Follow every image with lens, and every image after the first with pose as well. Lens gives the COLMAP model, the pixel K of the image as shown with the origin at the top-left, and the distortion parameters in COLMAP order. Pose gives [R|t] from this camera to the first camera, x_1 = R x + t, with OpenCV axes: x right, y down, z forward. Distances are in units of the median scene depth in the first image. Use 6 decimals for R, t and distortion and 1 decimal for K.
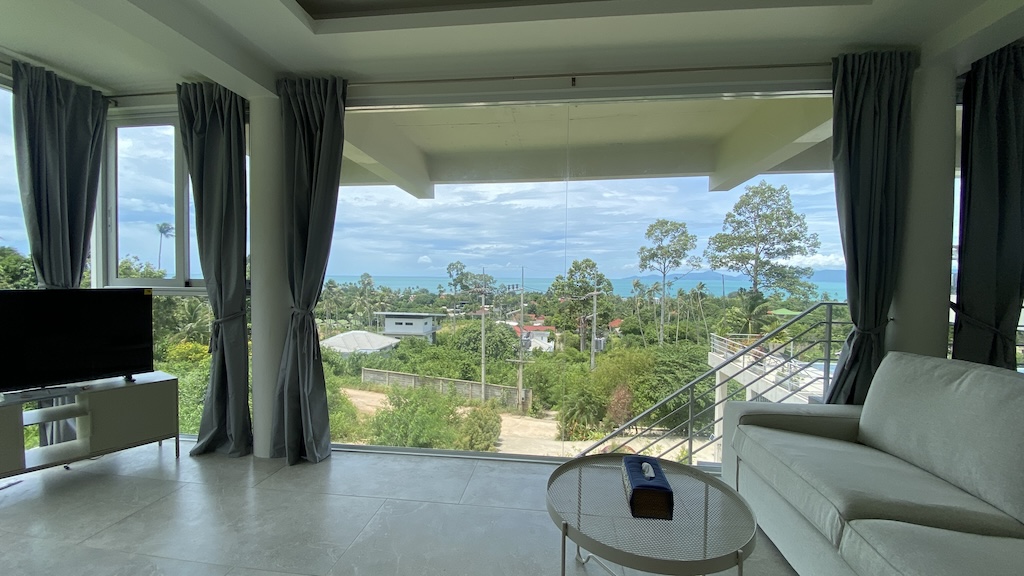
lens RADIAL K [[412.3, 0, 513.9], [0, 412.3, 288.4], [0, 0, 1]] dist [0.021257, -0.019521]
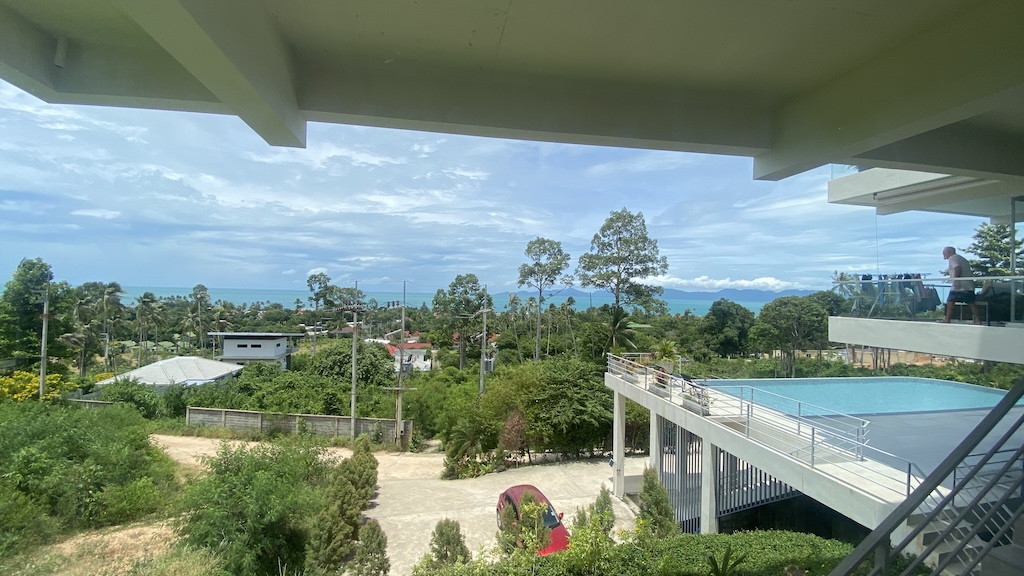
lens RADIAL K [[412.3, 0, 513.8], [0, 412.3, 287.7], [0, 0, 1]] dist [0.021257, -0.019521]
pose [[0.954177, 0.013566, 0.298935, -0.009315], [-0.002234, 0.999267, -0.038220, -0.002609], [-0.299234, 0.035801, 0.953508, 0.041676]]
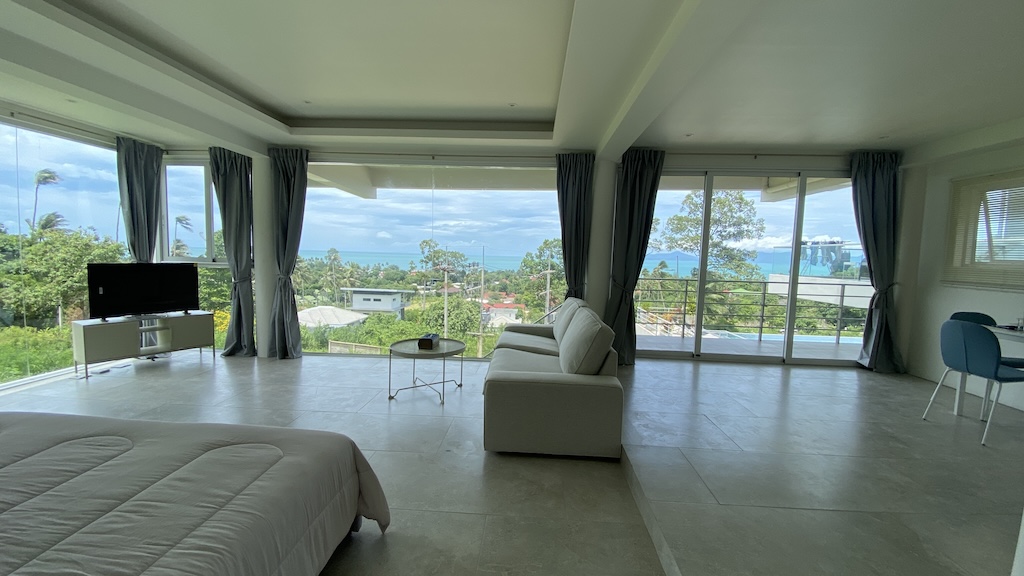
lens RADIAL K [[412.3, 0, 513.1], [0, 412.3, 289.8], [0, 0, 1]] dist [0.021257, -0.019521]
pose [[0.997838, 0.009476, 0.065037, 0.016079], [-0.013156, 0.998322, 0.056386, -0.000151], [-0.064394, -0.057119, 0.996289, -0.038334]]
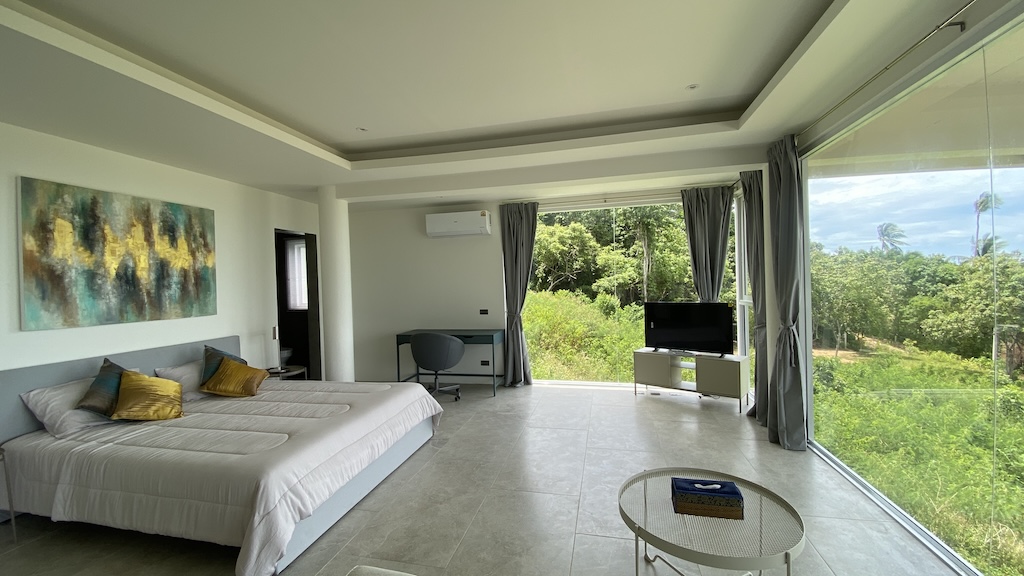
lens RADIAL K [[412.3, 0, 511.0], [0, 412.3, 288.2], [0, 0, 1]] dist [0.021257, -0.019521]
pose [[-0.111788, 0.002955, -0.993728, 0.036537], [-0.000883, 0.999995, 0.003073, -0.002765], [0.993732, 0.001221, -0.111785, 0.014067]]
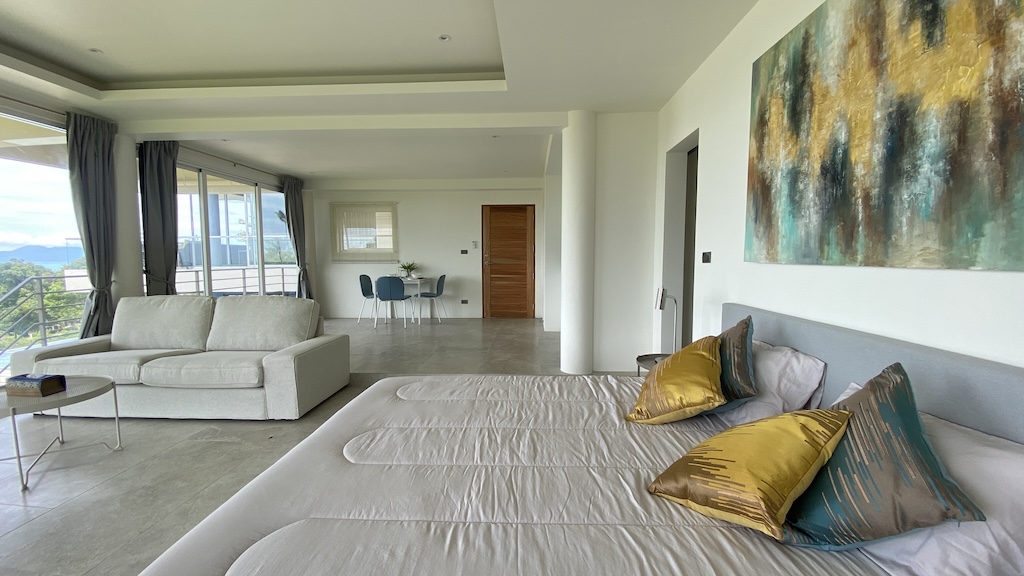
lens RADIAL K [[412.3, 0, 513.5], [0, 412.3, 287.7], [0, 0, 1]] dist [0.021257, -0.019521]
pose [[-0.073421, -0.085586, 0.993622, -0.032839], [0.032658, 0.995570, 0.088167, 0.000289], [-0.996766, 0.038923, -0.070301, -0.018539]]
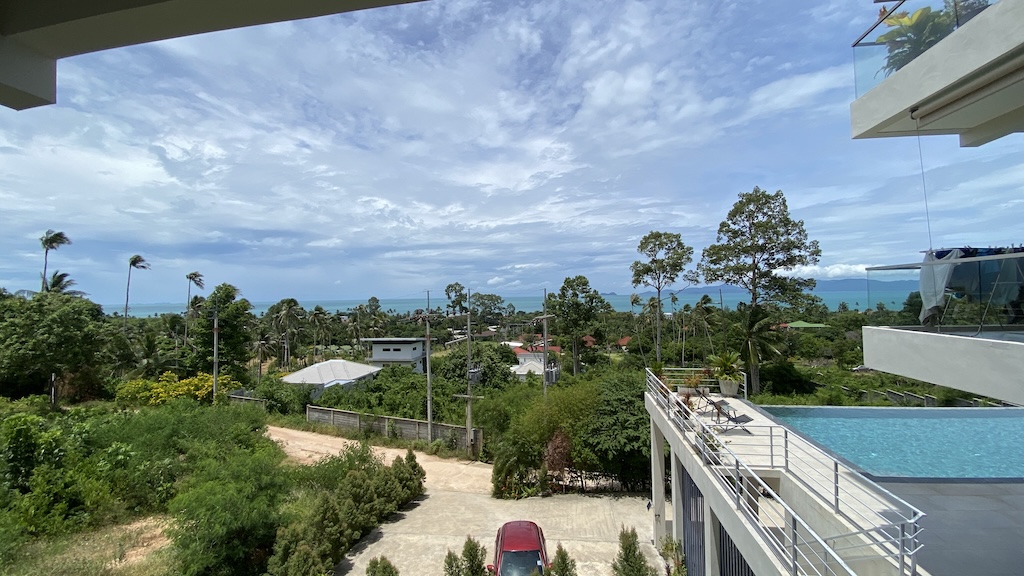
lens RADIAL K [[412.3, 0, 514.5], [0, 412.3, 284.2], [0, 0, 1]] dist [0.021257, -0.019521]
pose [[0.999061, -0.032937, -0.028137, 0.075680], [0.031302, 0.997901, -0.056685, -0.004711], [0.029945, 0.055751, 0.997996, 0.058366]]
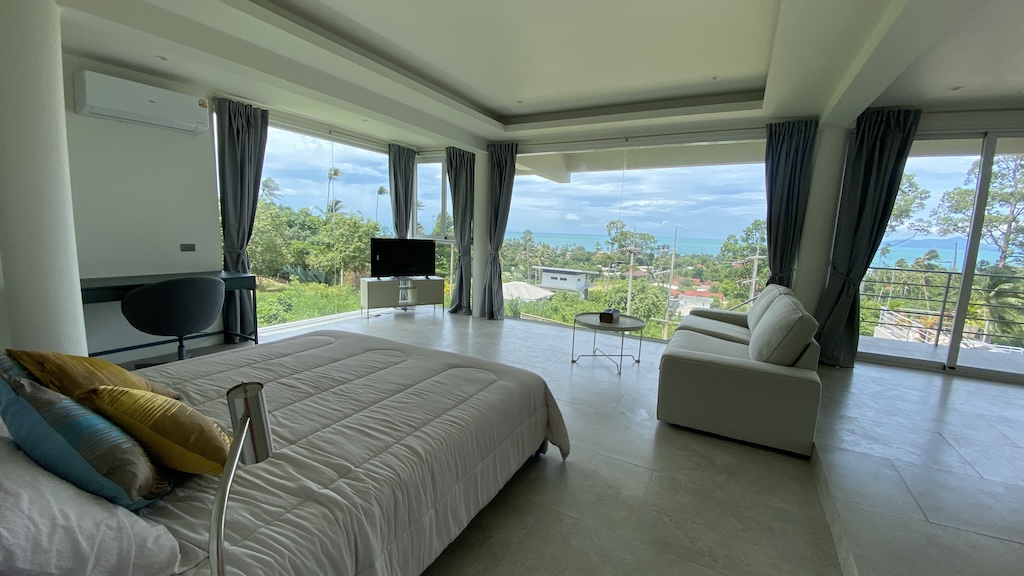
lens RADIAL K [[412.3, 0, 511.4], [0, 412.3, 290.1], [0, 0, 1]] dist [0.021257, -0.019521]
pose [[0.927197, 0.077346, -0.366502, 0.016842], [-0.038279, 0.992892, 0.112697, 0.000254], [0.372613, -0.090462, 0.923567, -0.043371]]
